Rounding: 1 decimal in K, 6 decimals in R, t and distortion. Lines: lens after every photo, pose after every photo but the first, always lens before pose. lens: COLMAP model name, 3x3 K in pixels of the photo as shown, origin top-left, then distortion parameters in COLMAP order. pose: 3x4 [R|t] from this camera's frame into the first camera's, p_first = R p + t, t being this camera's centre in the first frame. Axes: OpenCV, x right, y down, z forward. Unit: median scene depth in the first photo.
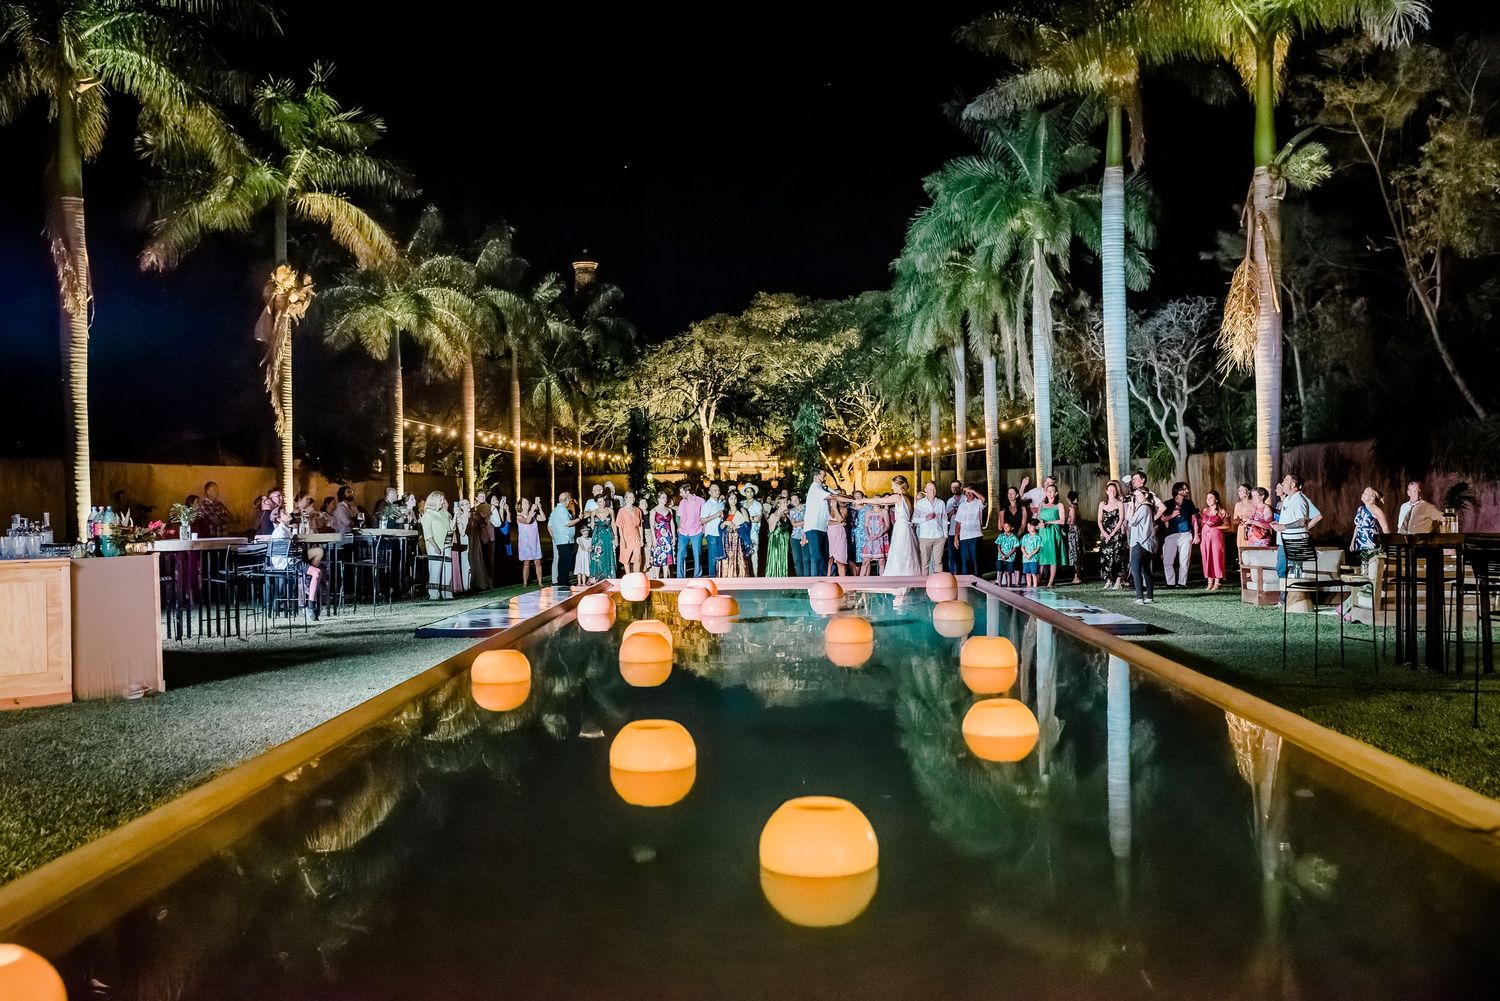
lens RADIAL K [[1387.7, 0, 750.0], [0, 1387.7, 500.5], [0, 0, 1]] dist [-0.004829, 0.014036]
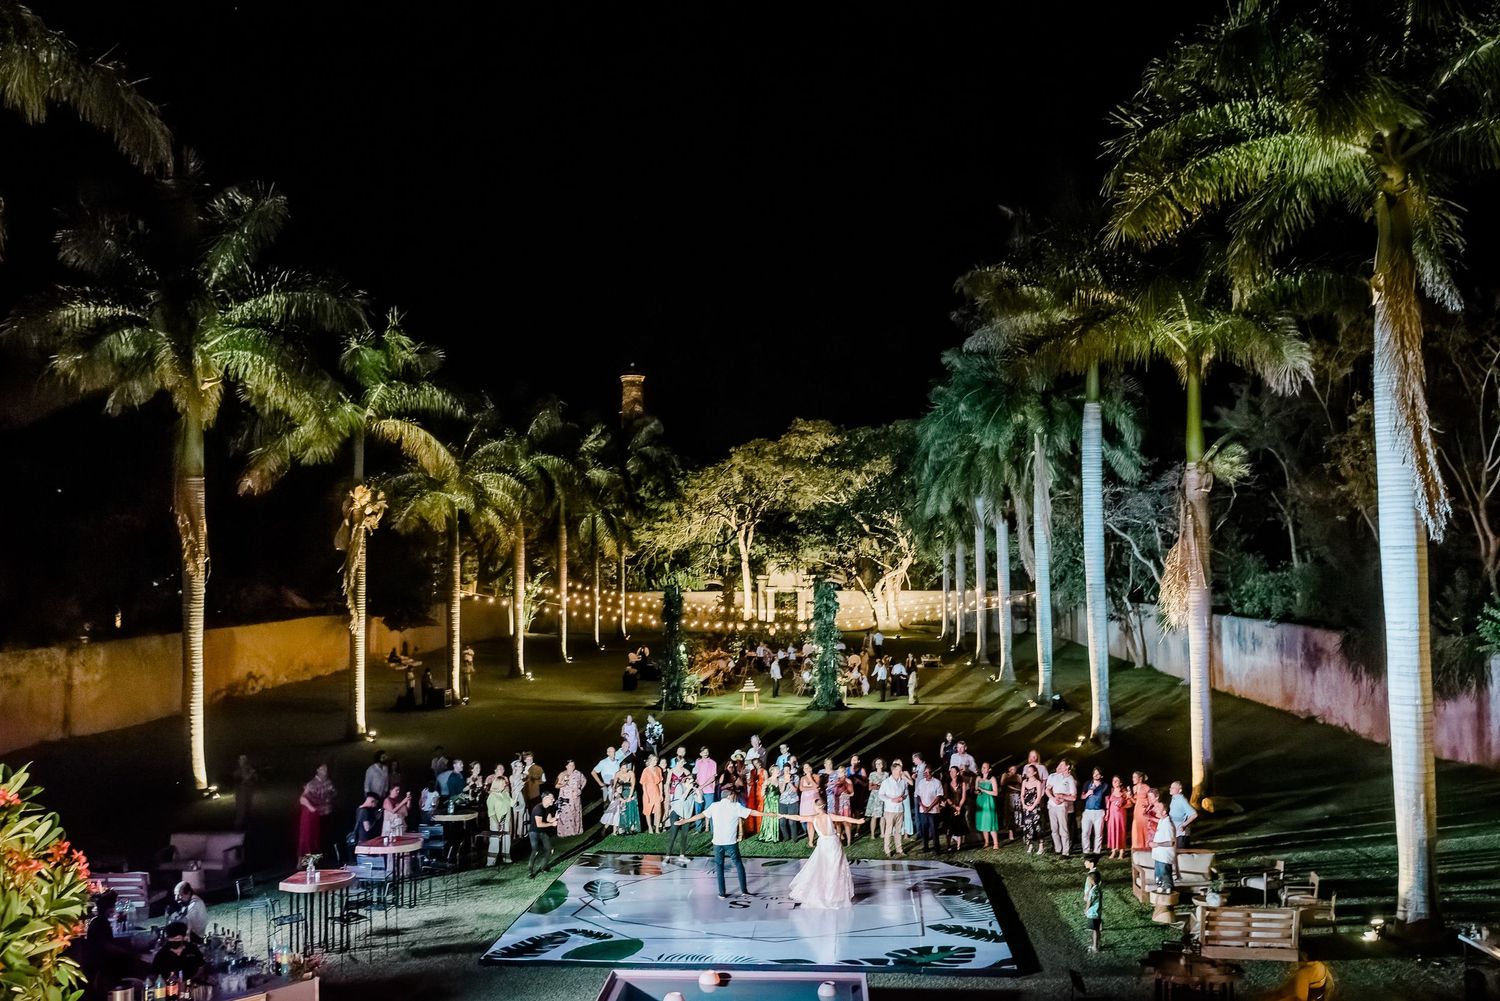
lens RADIAL K [[1387.7, 0, 750.0], [0, 1387.7, 500.5], [0, 0, 1]] dist [-0.004829, 0.014036]
pose [[0.999404, 0.005533, -0.034087, 0.017883], [-0.007360, 0.998529, -0.053713, -0.075714], [0.033739, 0.053932, 0.997974, -0.099712]]
